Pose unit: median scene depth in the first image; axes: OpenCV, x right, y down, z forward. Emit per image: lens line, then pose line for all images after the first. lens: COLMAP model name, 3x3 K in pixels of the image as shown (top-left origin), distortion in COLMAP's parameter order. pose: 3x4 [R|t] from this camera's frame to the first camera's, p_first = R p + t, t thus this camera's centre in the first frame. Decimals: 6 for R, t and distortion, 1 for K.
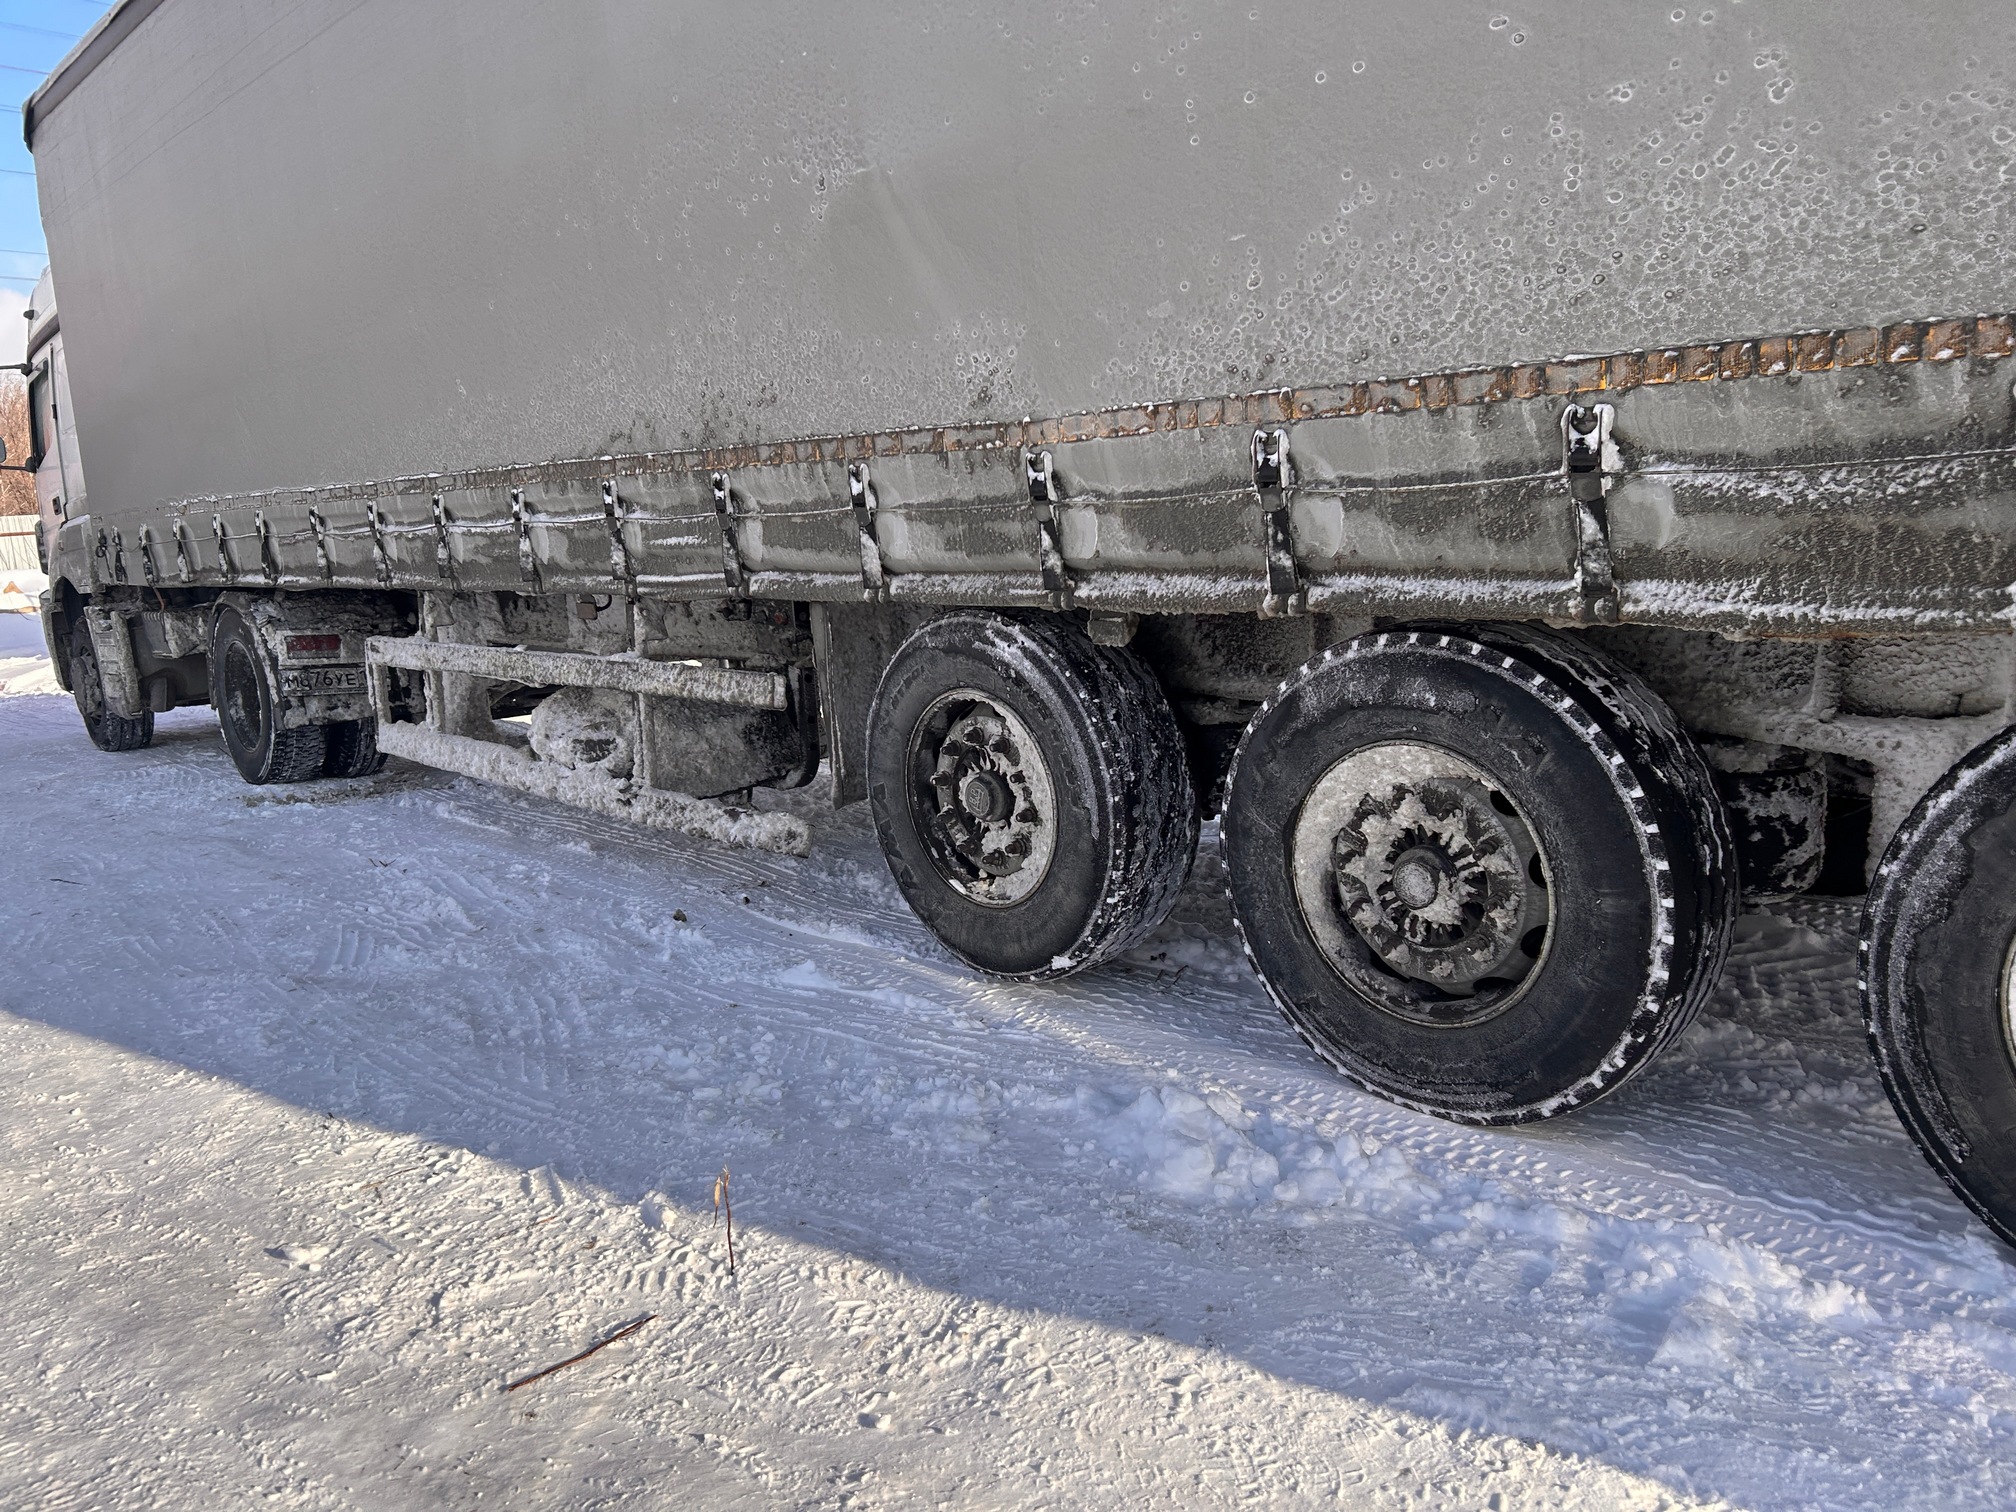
lens RADIAL K [[1369.0, 0, 1008.0], [0, 1369.0, 756.0], [0, 0, 1]] dist [0.005242, -0.029794]
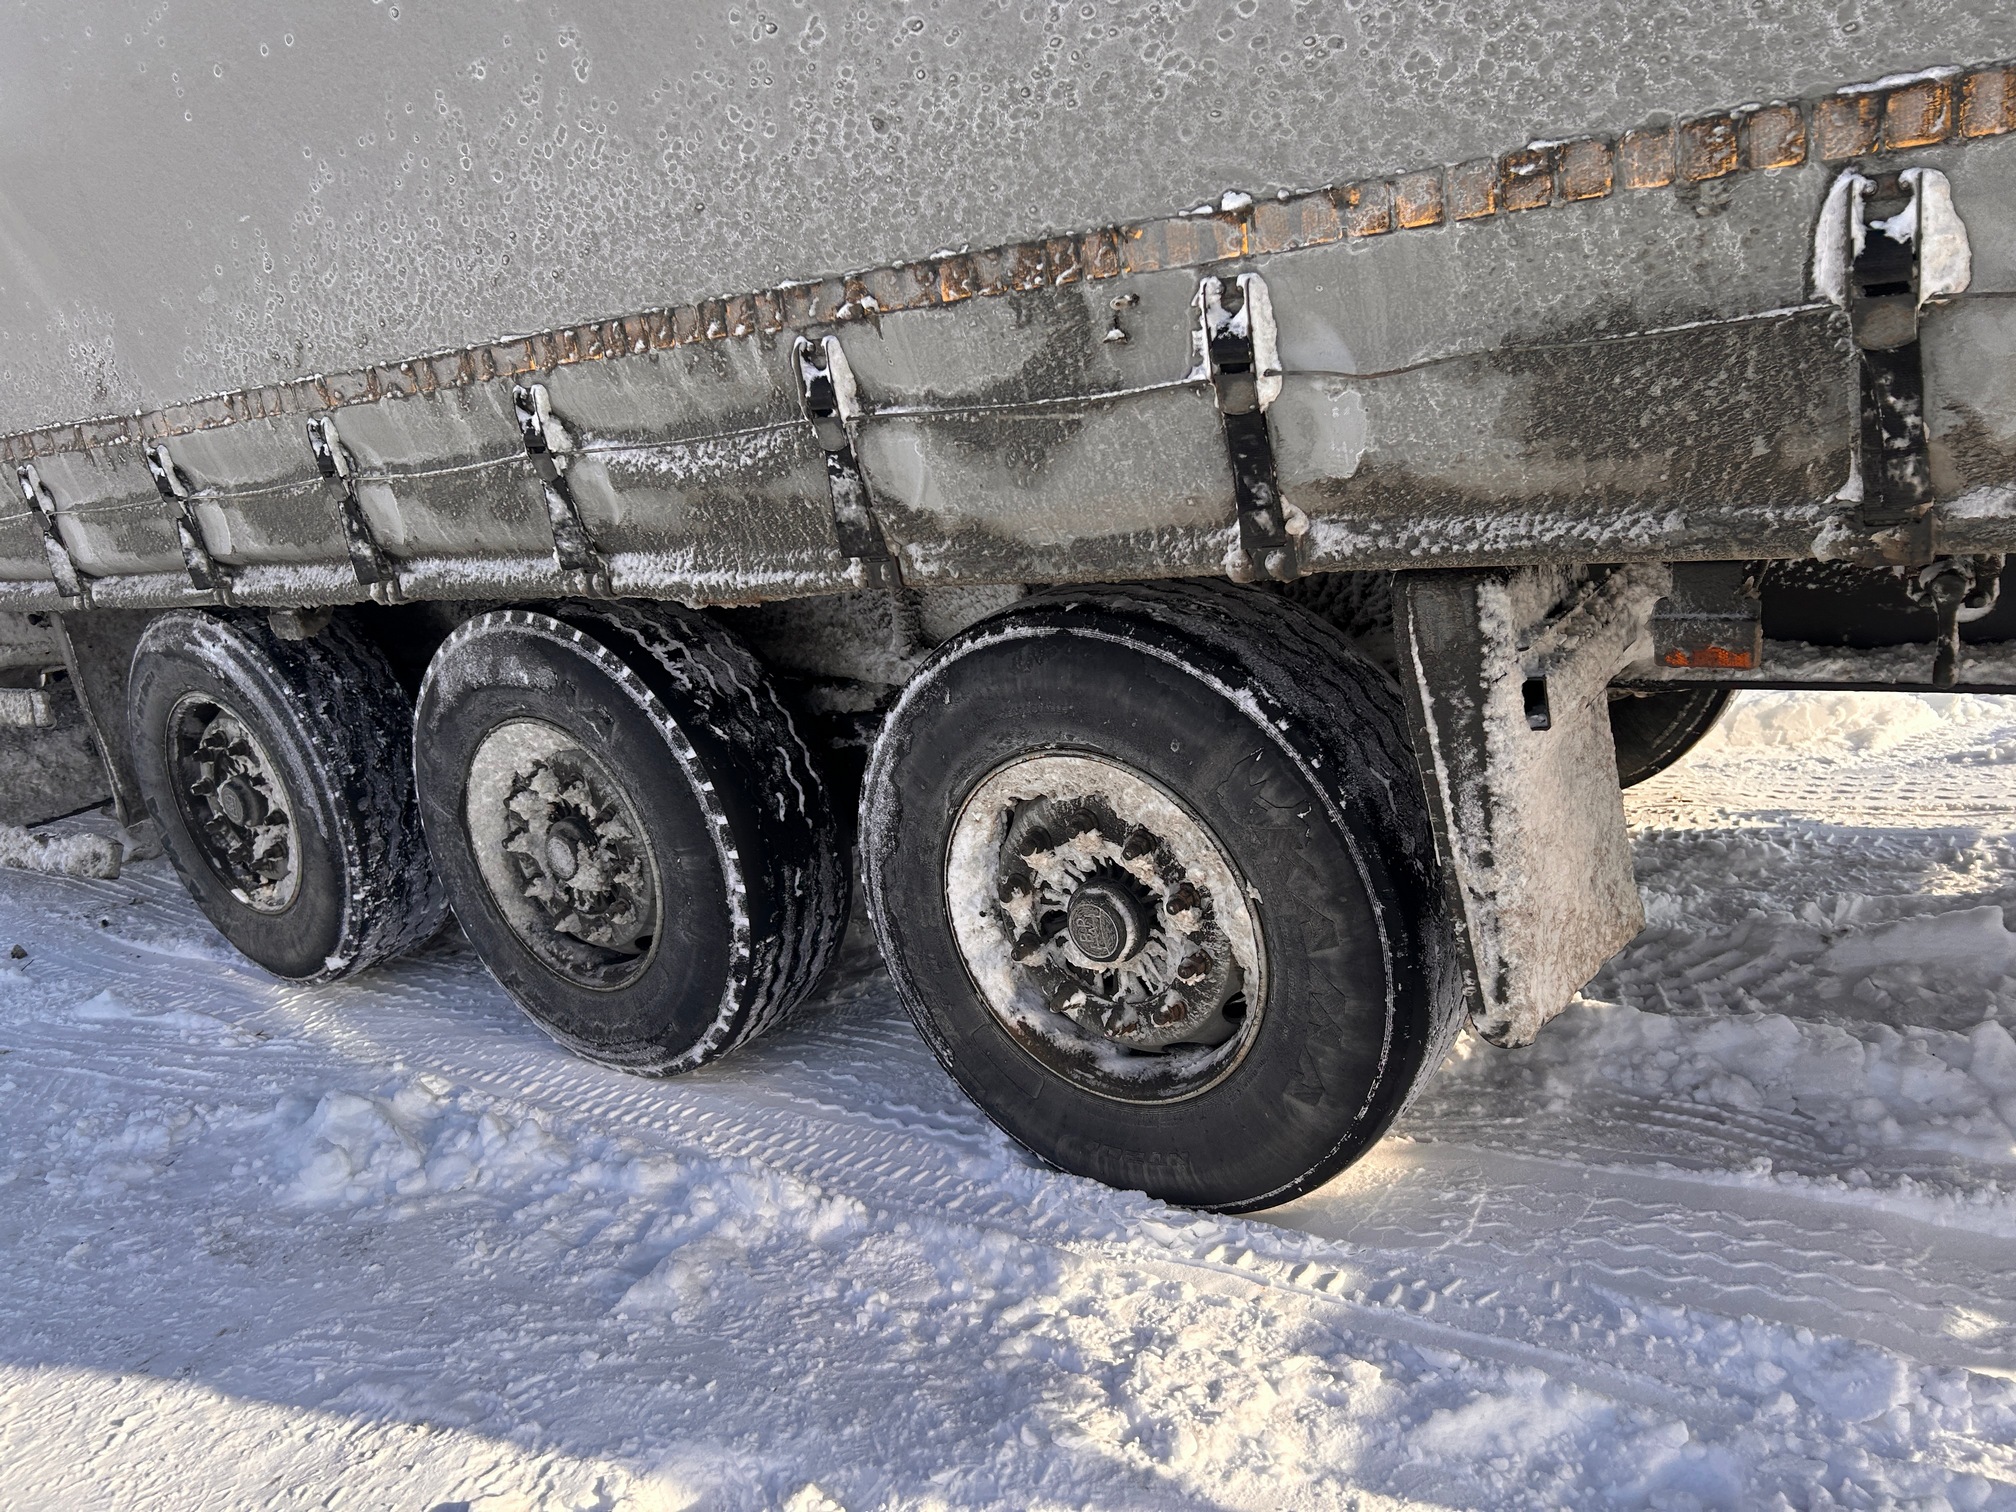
lens RADIAL K [[1369.0, 0, 1008.0], [0, 1369.0, 756.0], [0, 0, 1]] dist [0.005242, -0.029794]
pose [[0.972961, -0.121793, 0.196251, 0.458135], [0.108920, 0.991206, 0.075143, -0.021460], [-0.203677, -0.051735, 0.977670, -0.056156]]
